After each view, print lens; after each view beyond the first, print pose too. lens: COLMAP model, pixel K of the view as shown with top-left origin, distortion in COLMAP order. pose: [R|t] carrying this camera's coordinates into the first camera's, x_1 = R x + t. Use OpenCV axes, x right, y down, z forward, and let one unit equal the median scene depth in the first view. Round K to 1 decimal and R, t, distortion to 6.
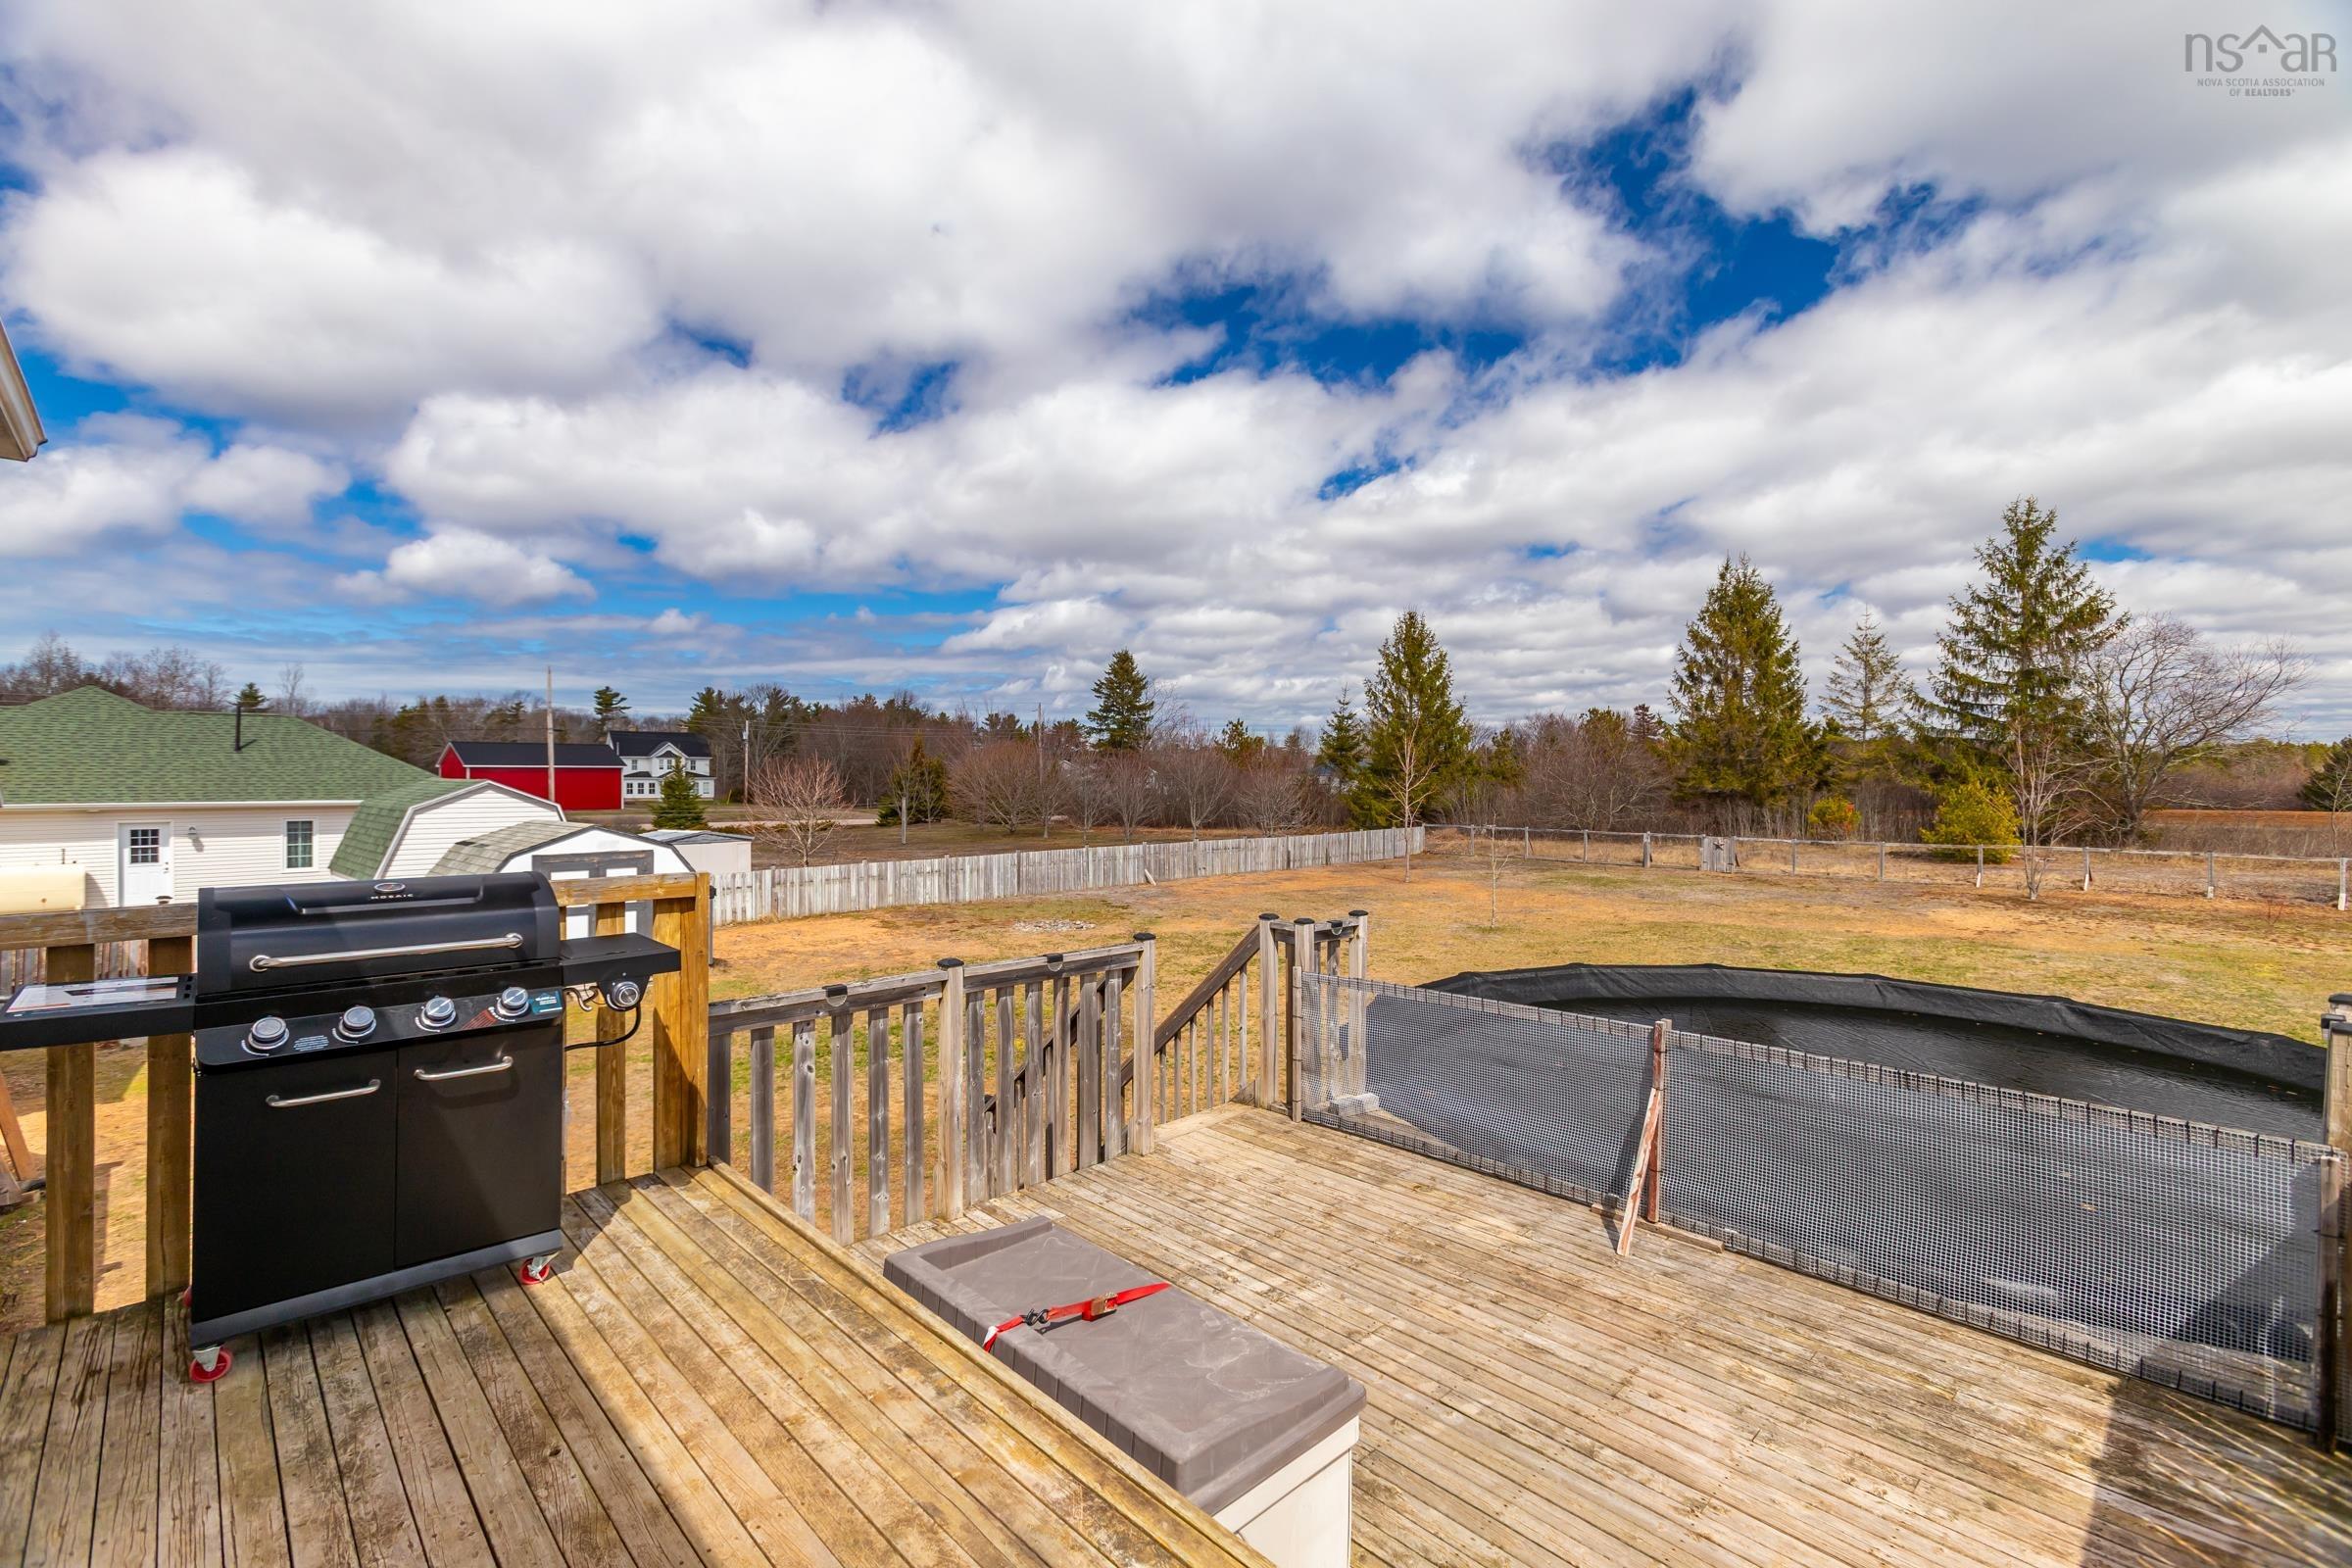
lens RADIAL K [[1053.8, 0, 1176.0], [0, 1053.8, 784.0], [0, 0, 1]] dist [0.006913, 0.000731]
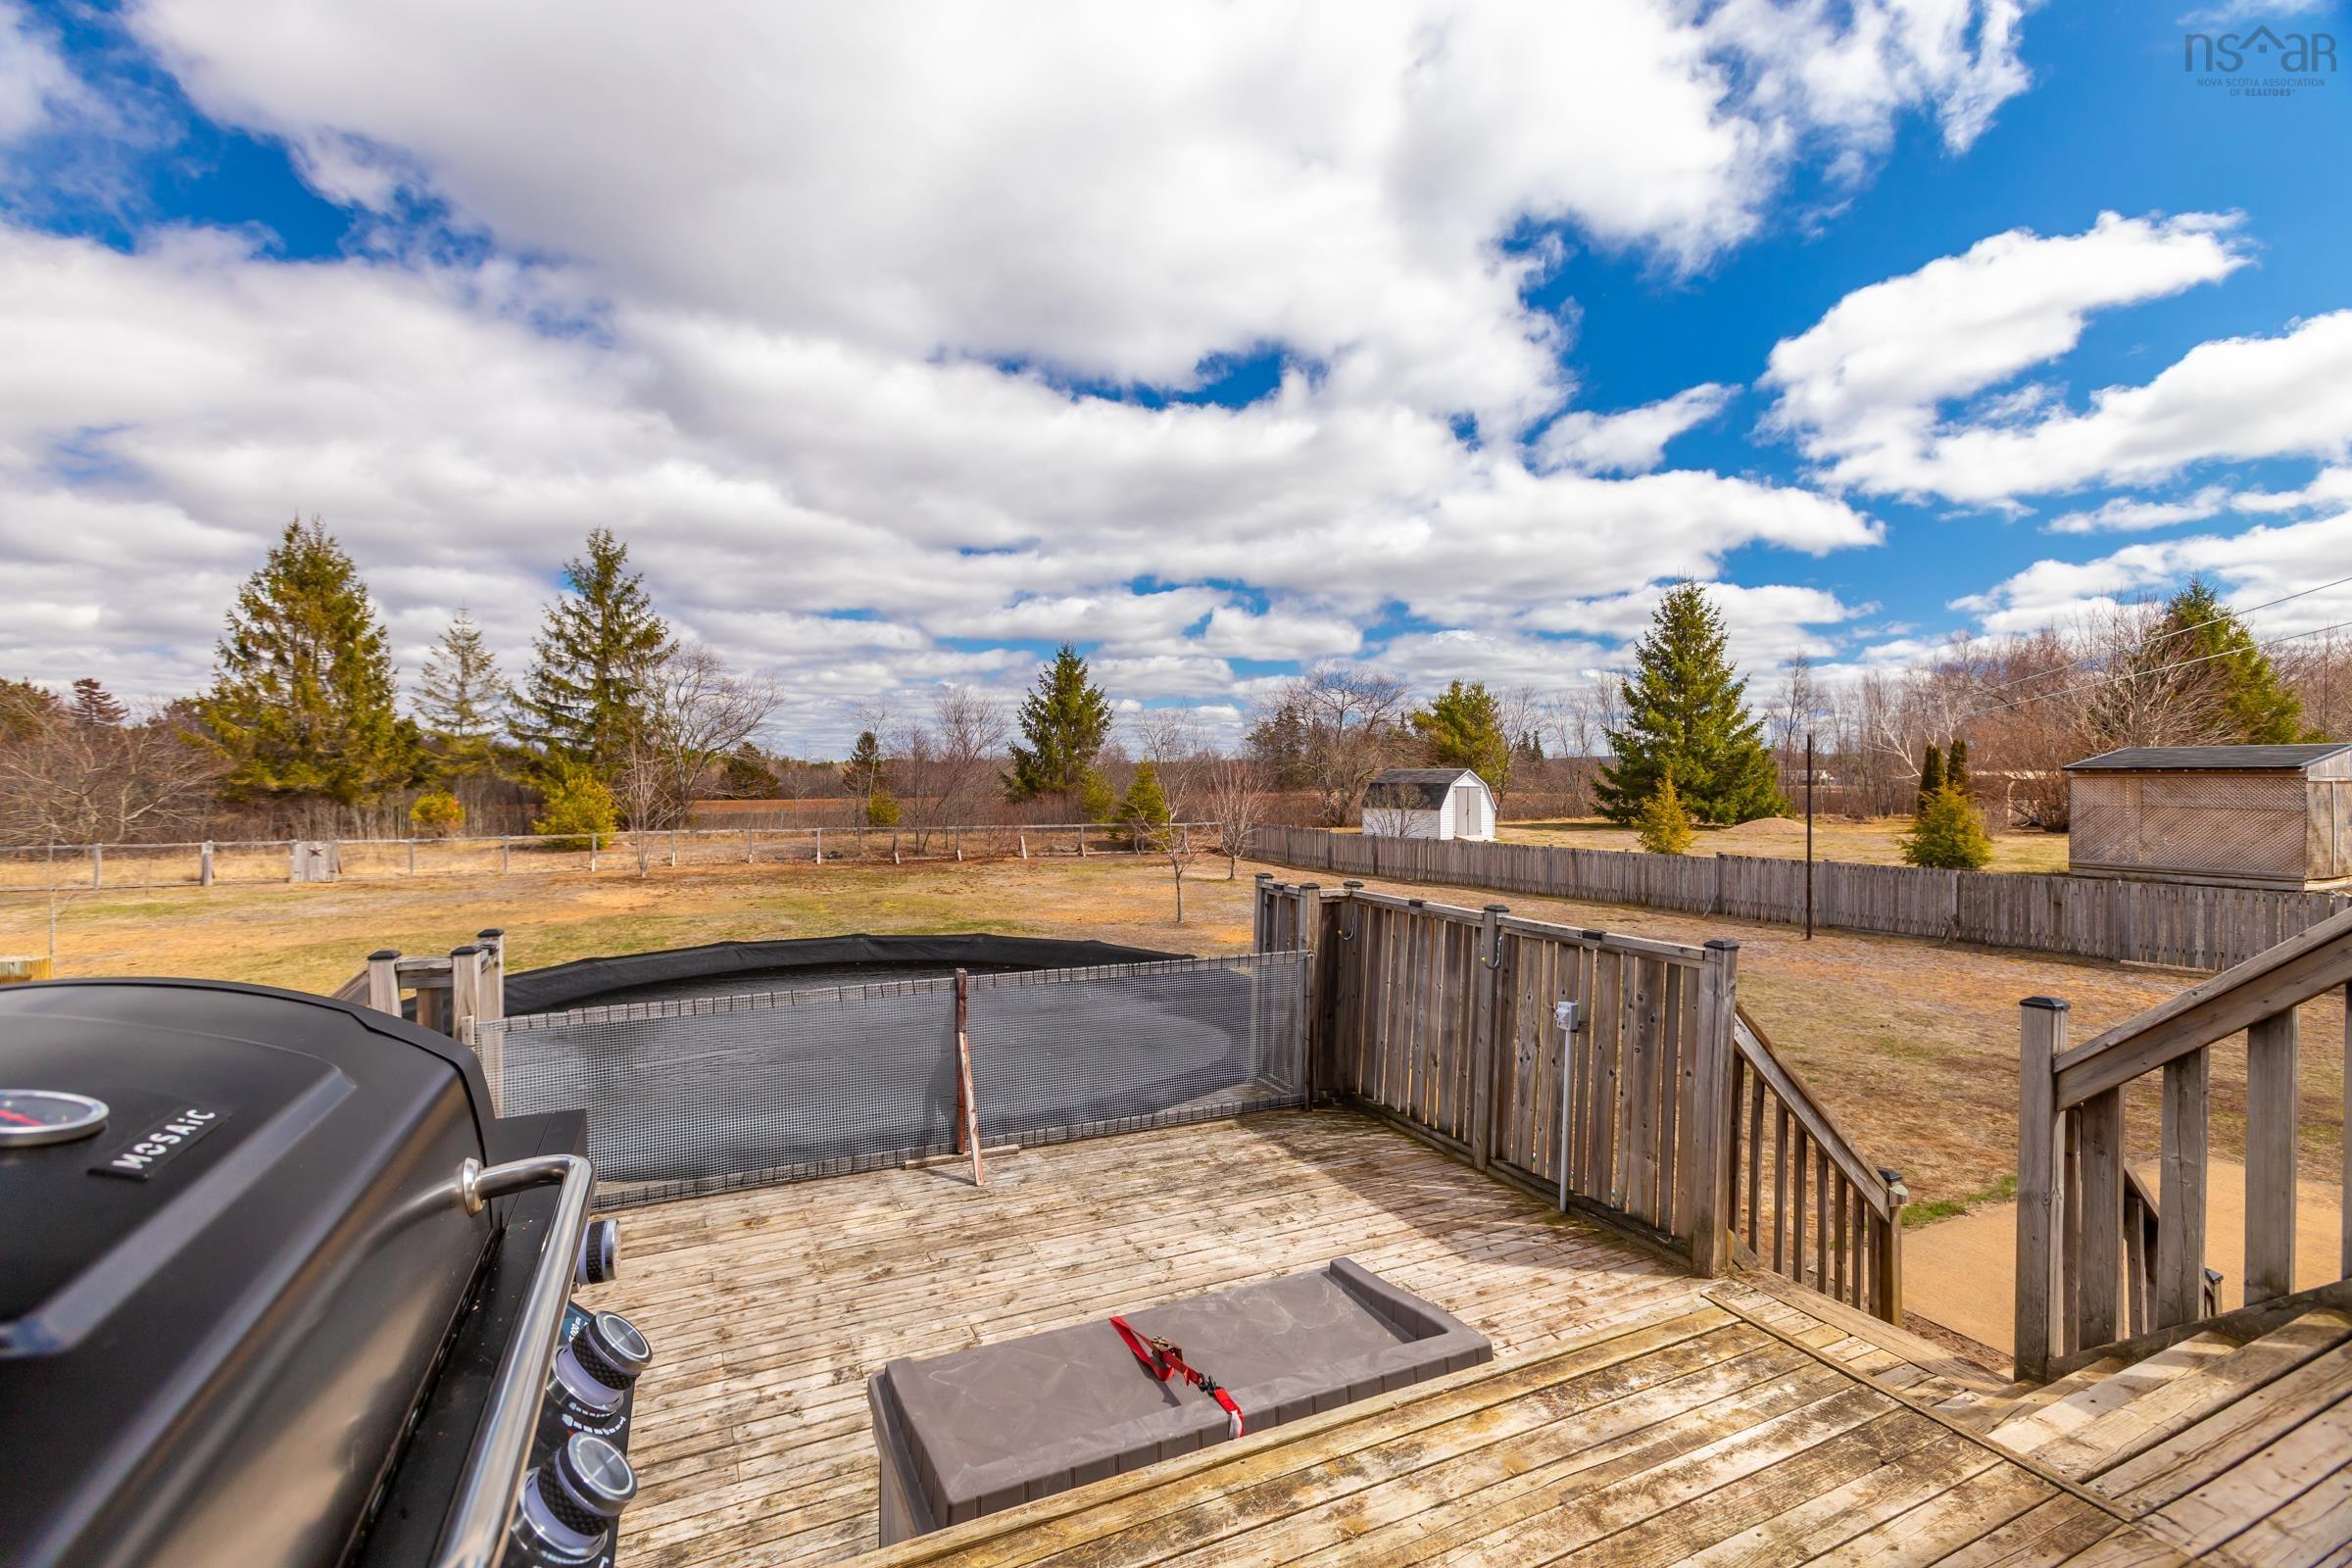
lens RADIAL K [[1037.5, 0, 1200.7], [0, 1037.5, 774.2], [0, 0, 1]] dist [-0.022724, 0.008104]
pose [[0.295646, 0.002799, 0.955294, -0.068466], [0.005857, 0.999972, -0.004742, 0.003842], [-0.955280, 0.006997, 0.295621, 0.060563]]
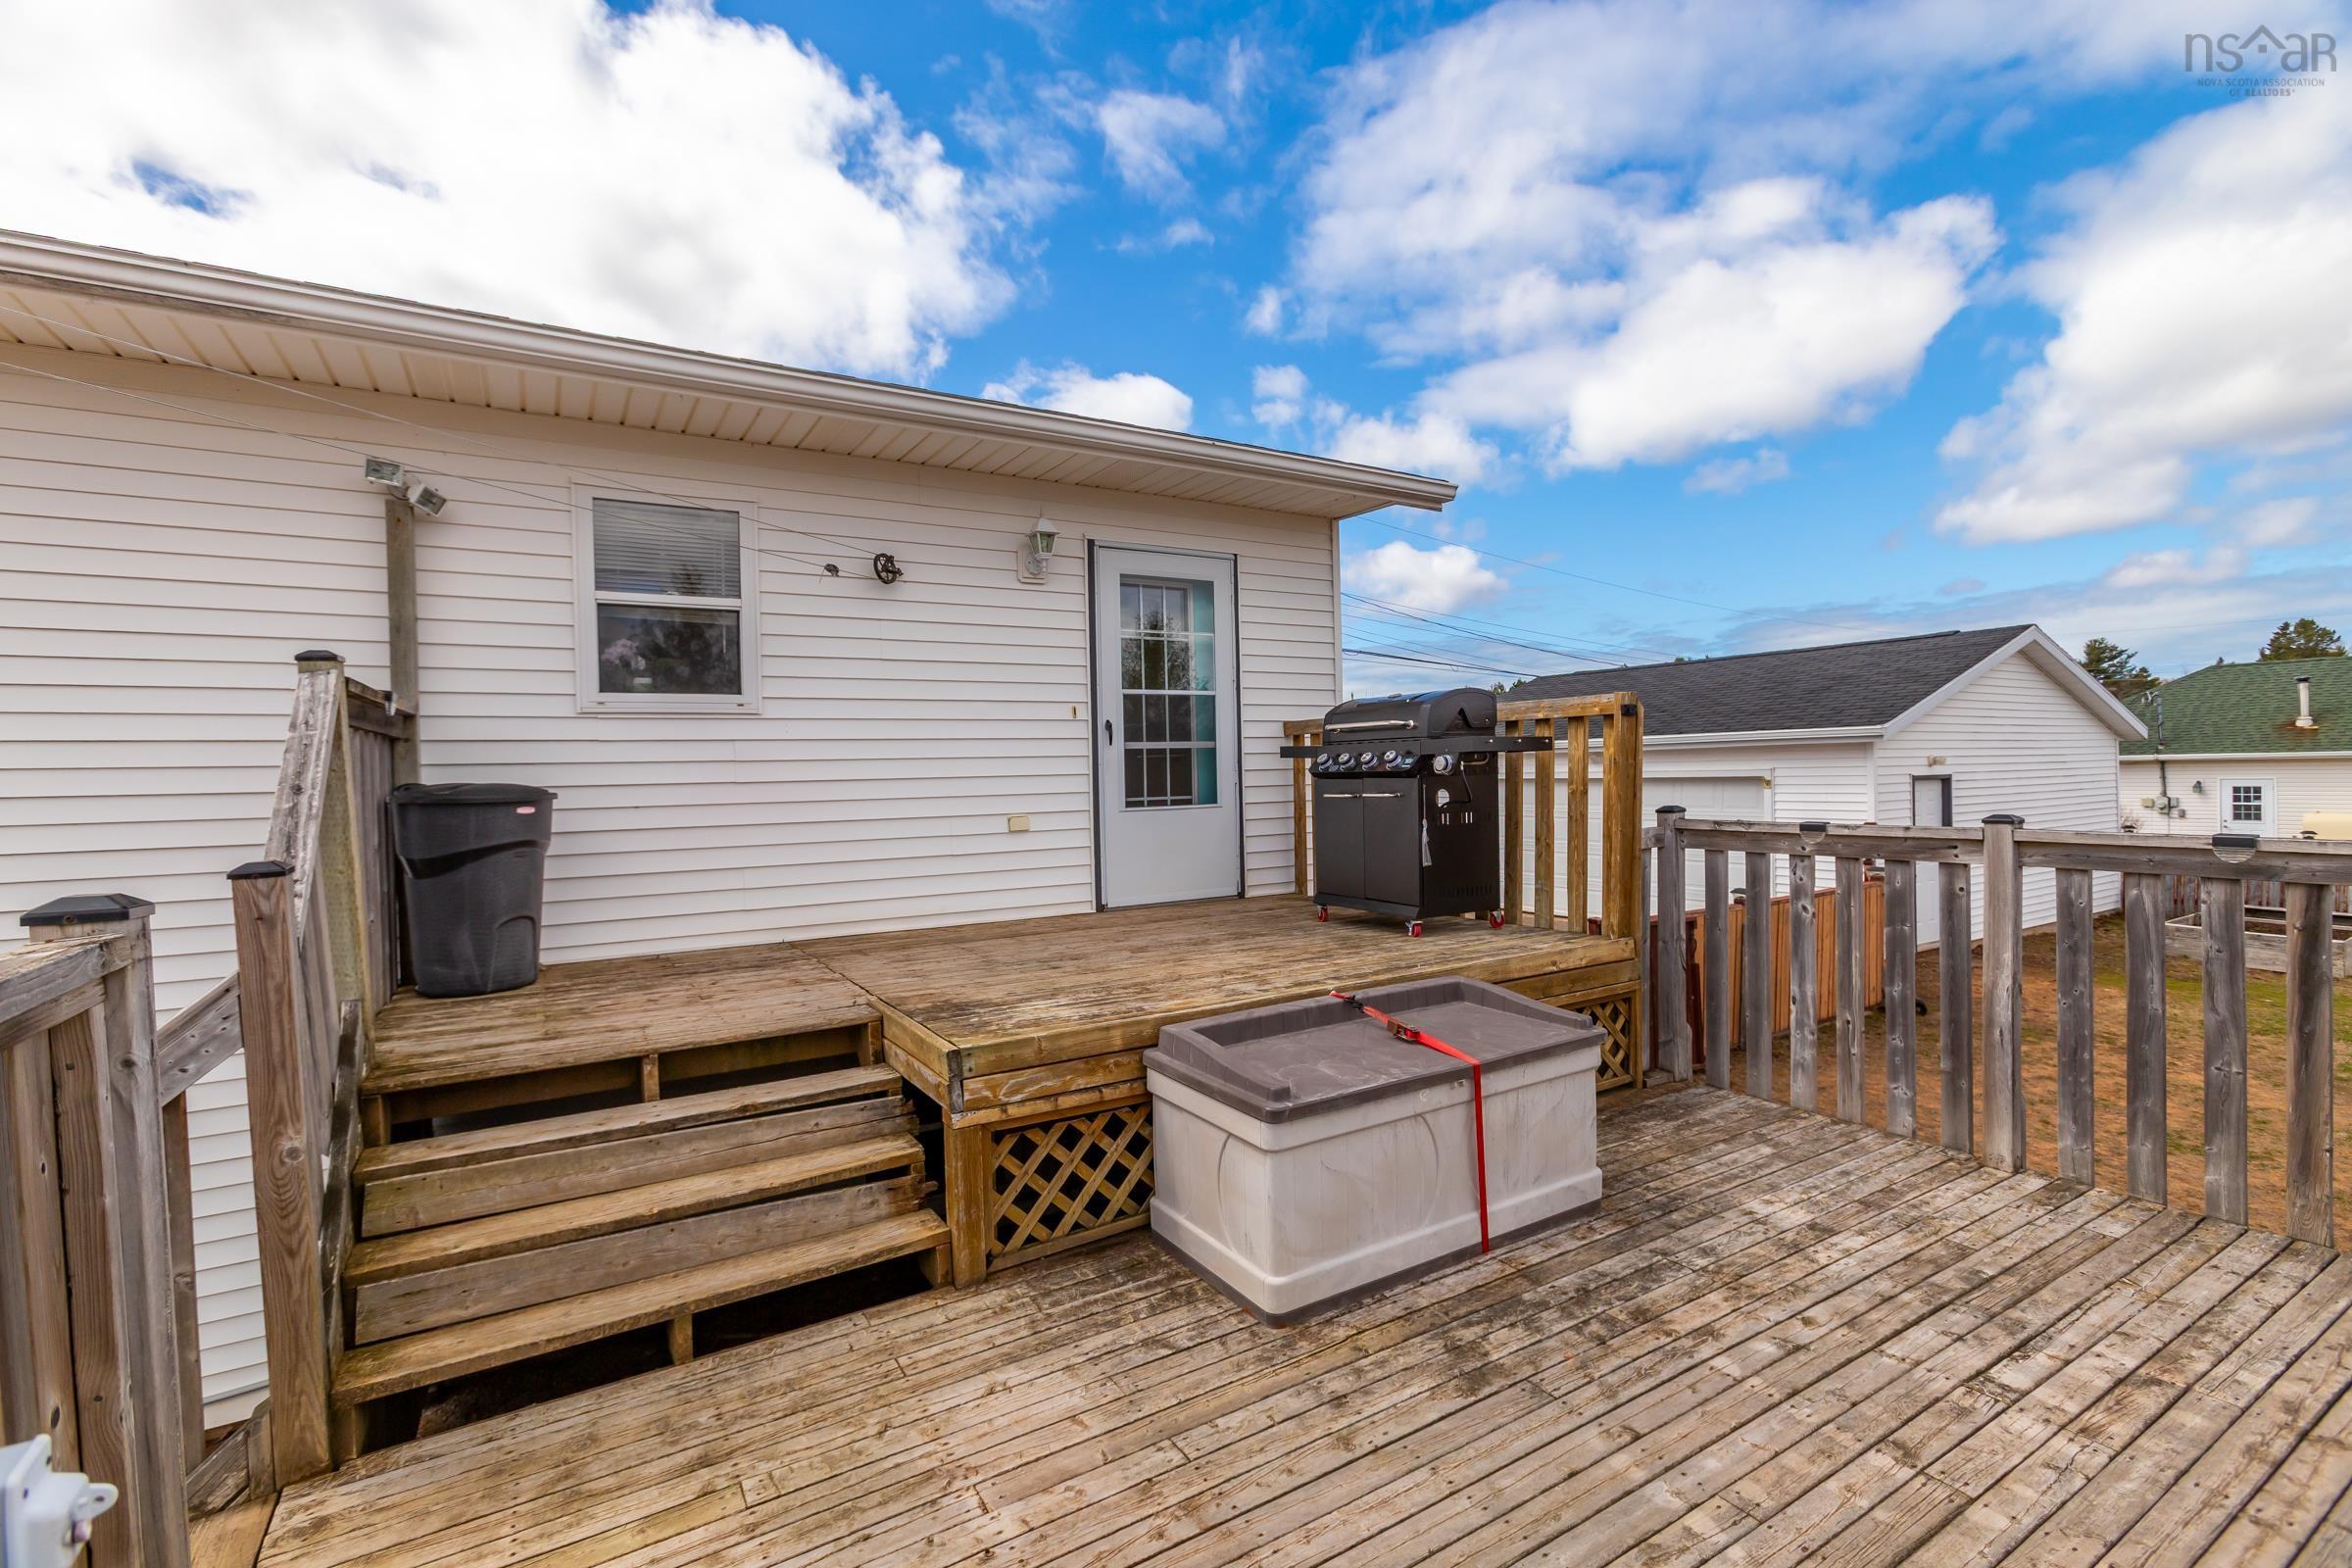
lens RADIAL K [[1053.8, 0, 1176.0], [0, 1053.8, 784.0], [0, 0, 1]] dist [0.006913, 0.000731]
pose [[-0.233353, 0.003660, -0.972385, 0.087220], [0.007692, 0.999969, 0.001918, 0.019208], [0.972362, -0.007032, -0.233374, 0.085039]]
